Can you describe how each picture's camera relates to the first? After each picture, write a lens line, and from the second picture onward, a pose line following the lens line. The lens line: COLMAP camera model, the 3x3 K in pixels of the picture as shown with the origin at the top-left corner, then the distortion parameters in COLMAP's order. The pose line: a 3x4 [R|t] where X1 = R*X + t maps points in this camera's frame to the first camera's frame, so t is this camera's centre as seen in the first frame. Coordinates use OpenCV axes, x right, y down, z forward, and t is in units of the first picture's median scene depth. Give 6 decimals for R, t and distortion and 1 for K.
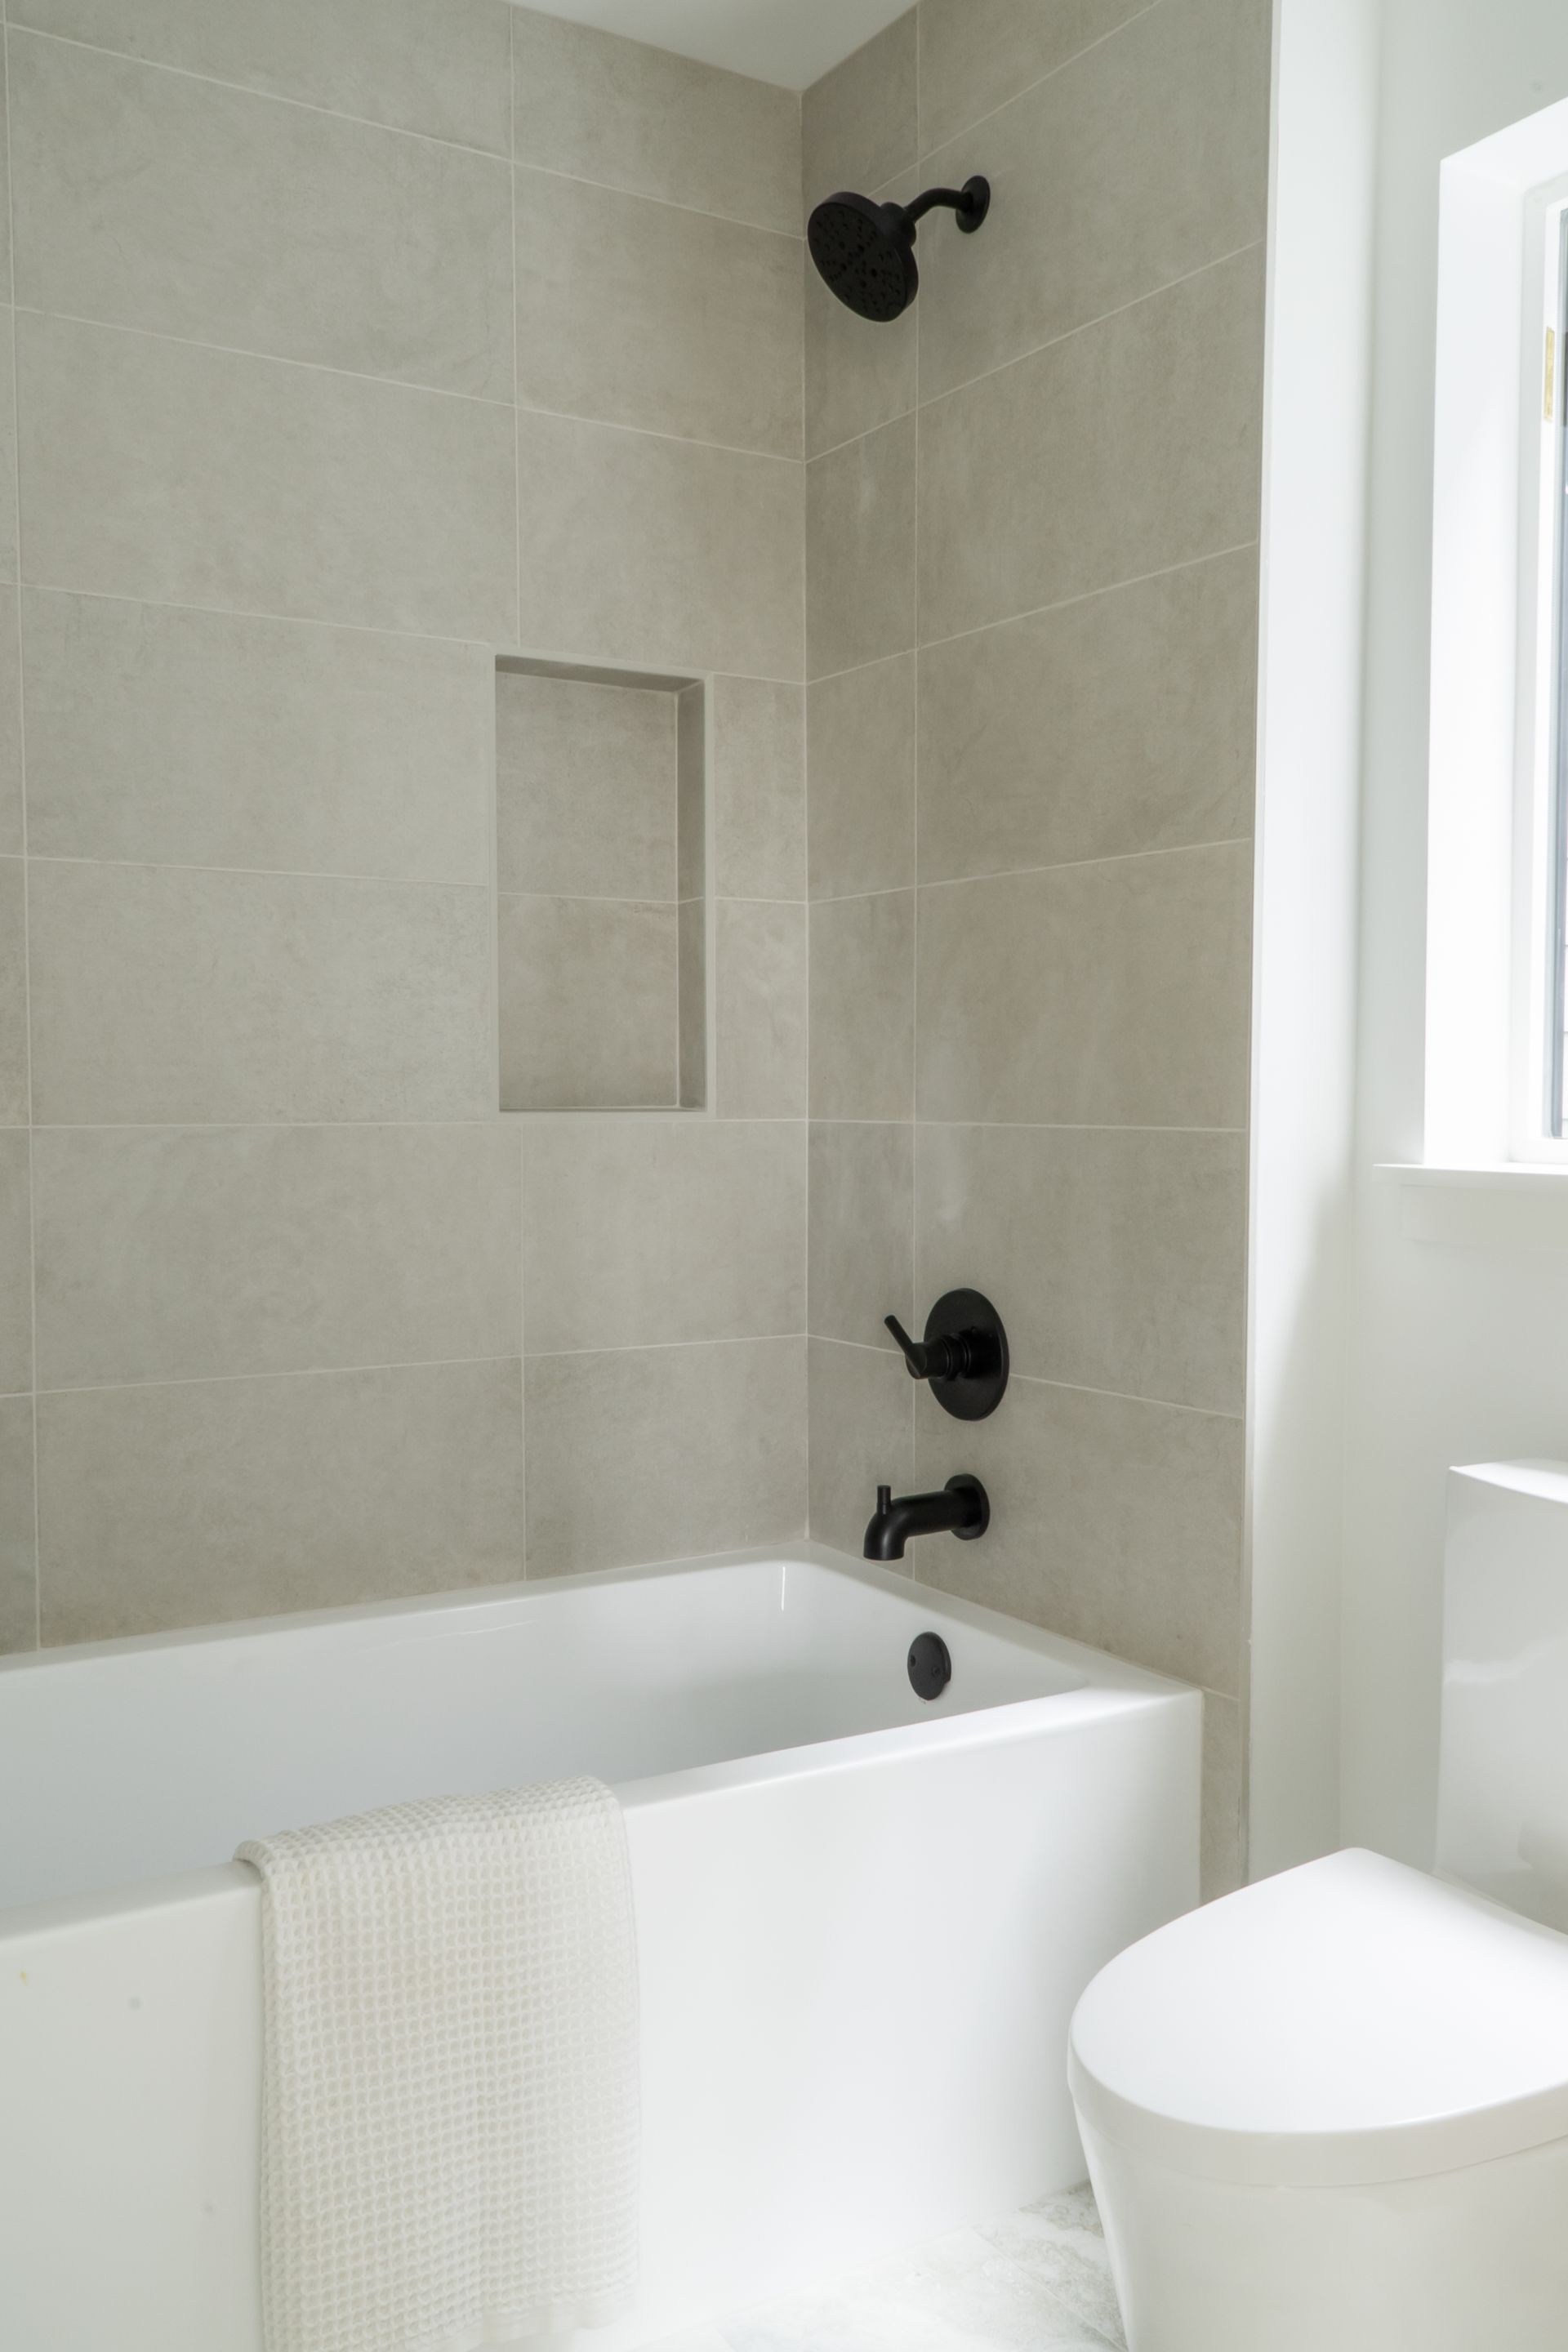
lens RADIAL K [[1912.0, 0, 785.1], [0, 1912.0, 1180.4], [0, 0, 1]] dist [-0.001137, 0.026860]
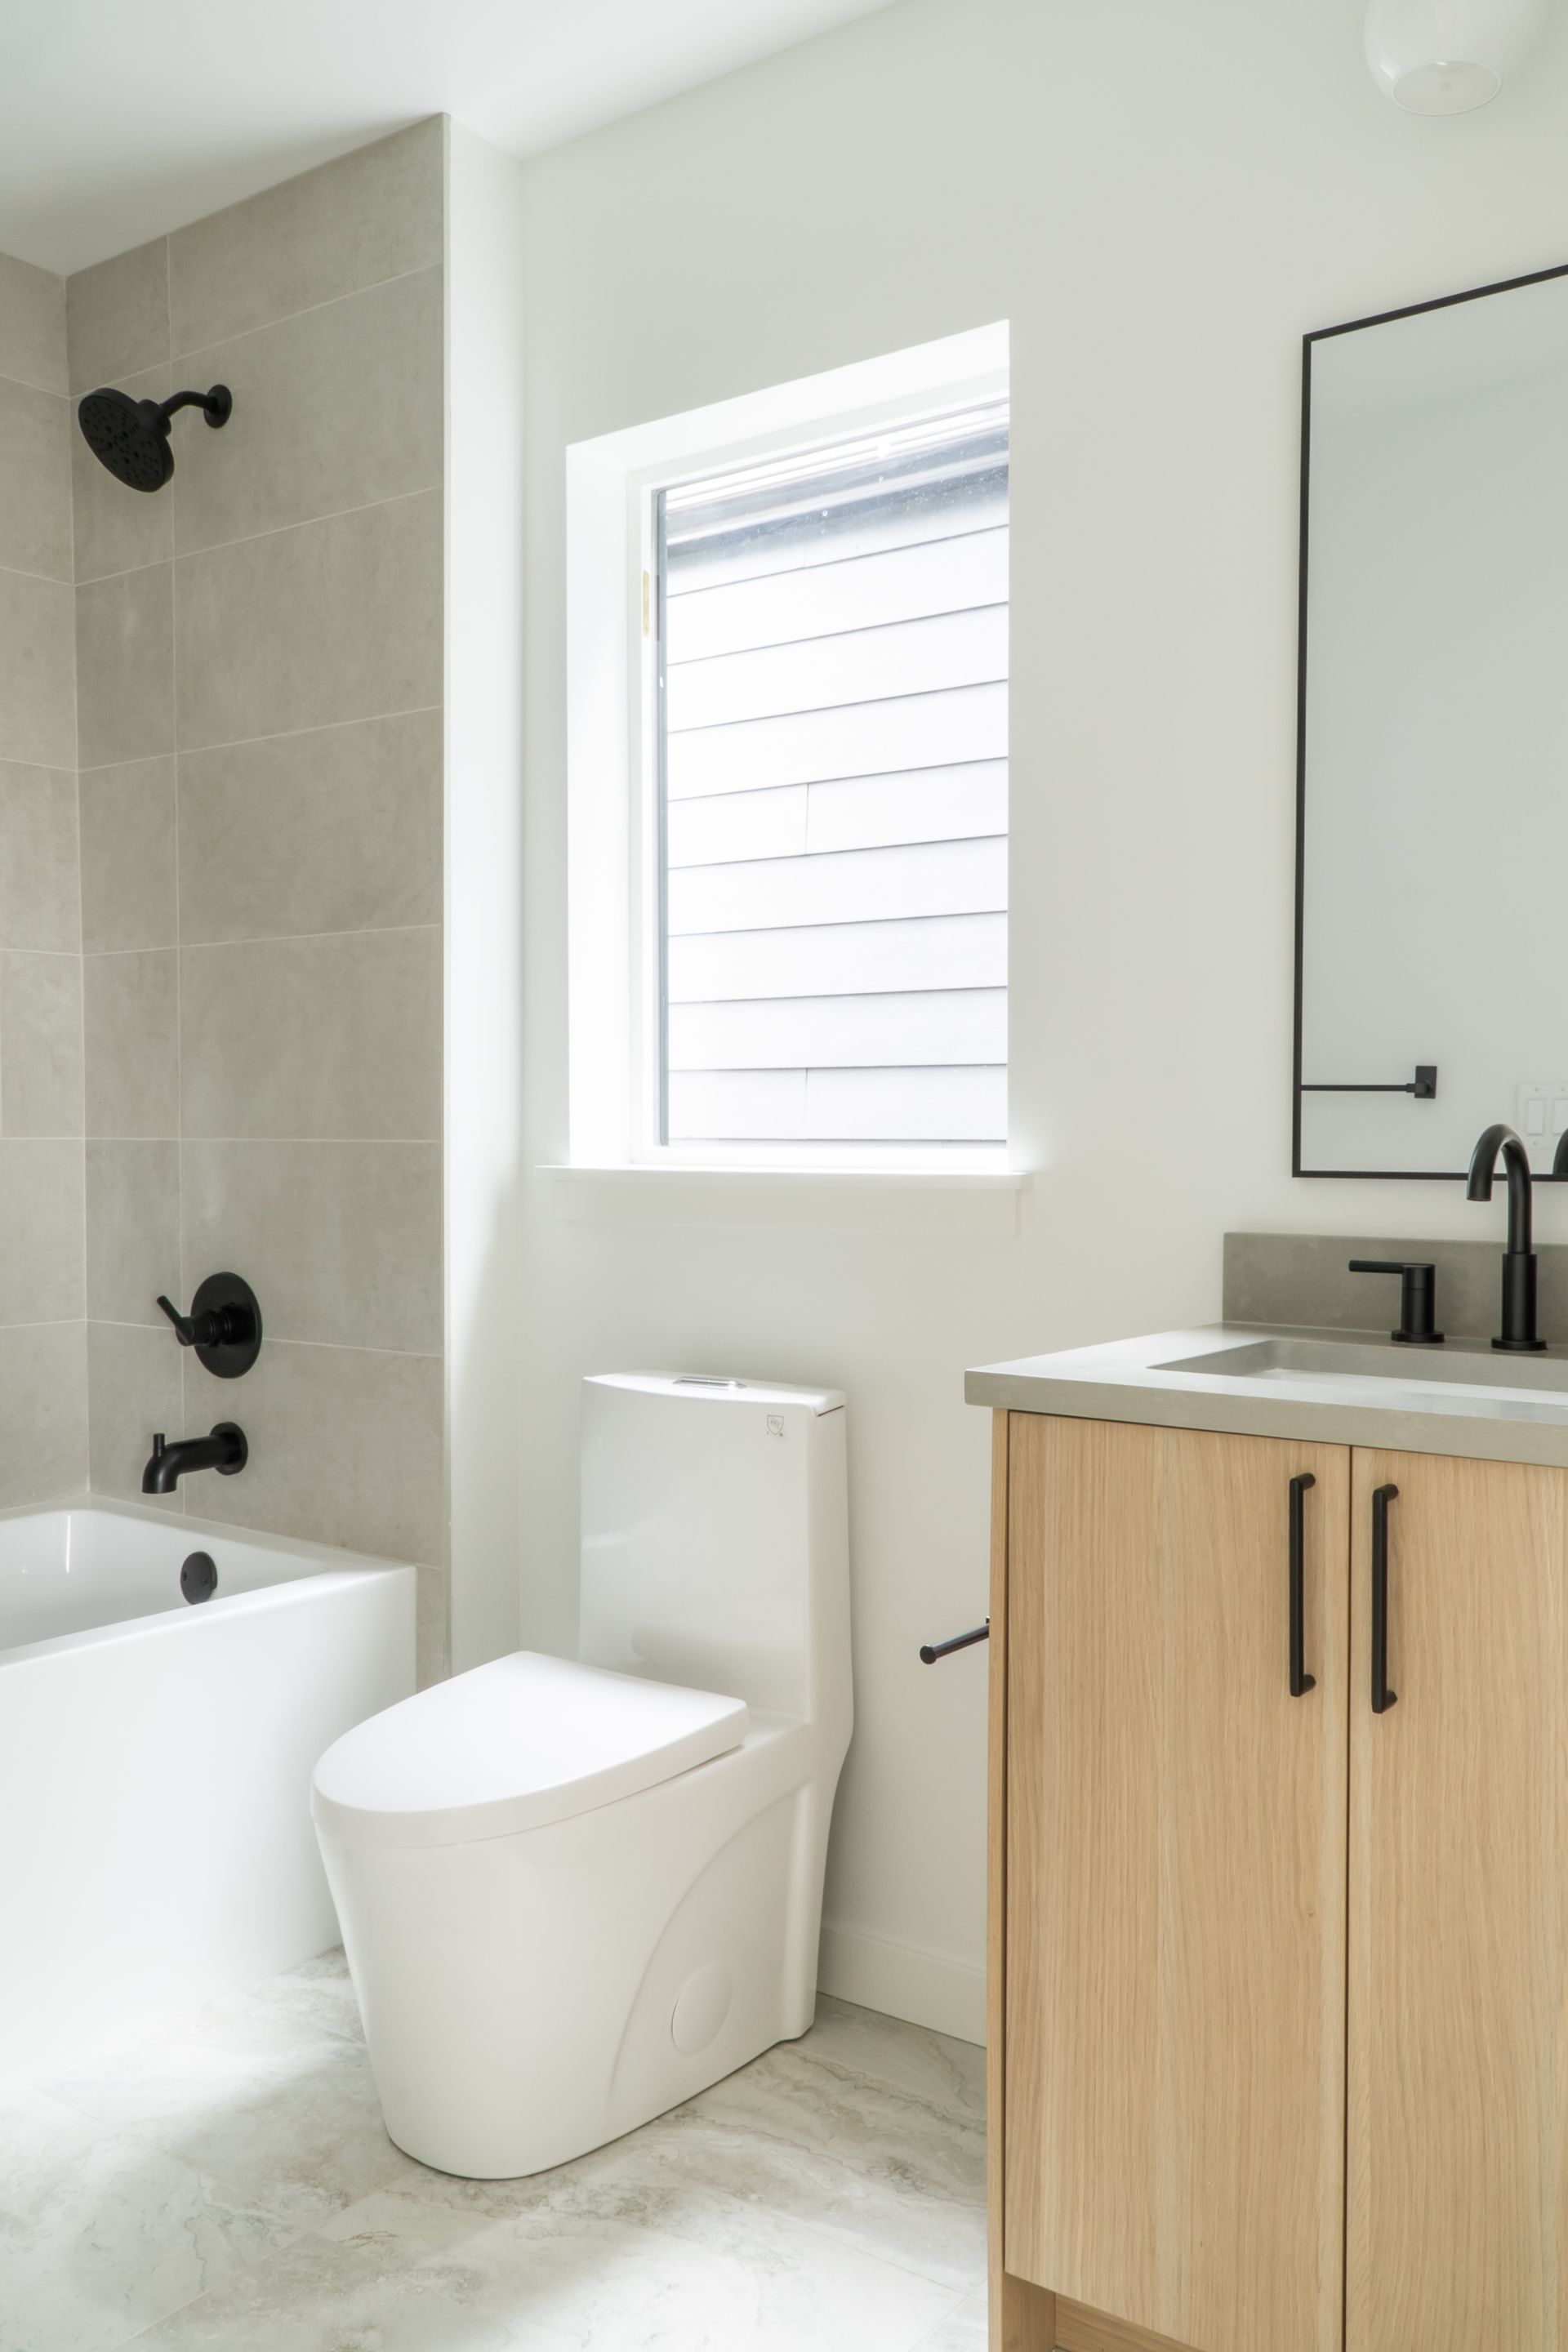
lens RADIAL K [[1912.0, 0, 783.6], [0, 1912.0, 1174.8], [0, 0, 1]] dist [-0.001137, 0.026860]
pose [[0.927908, -0.011718, 0.372624, -0.032604], [0.018548, 0.999719, -0.014750, 0.019509], [-0.372347, 0.020598, 0.927865, -0.302735]]
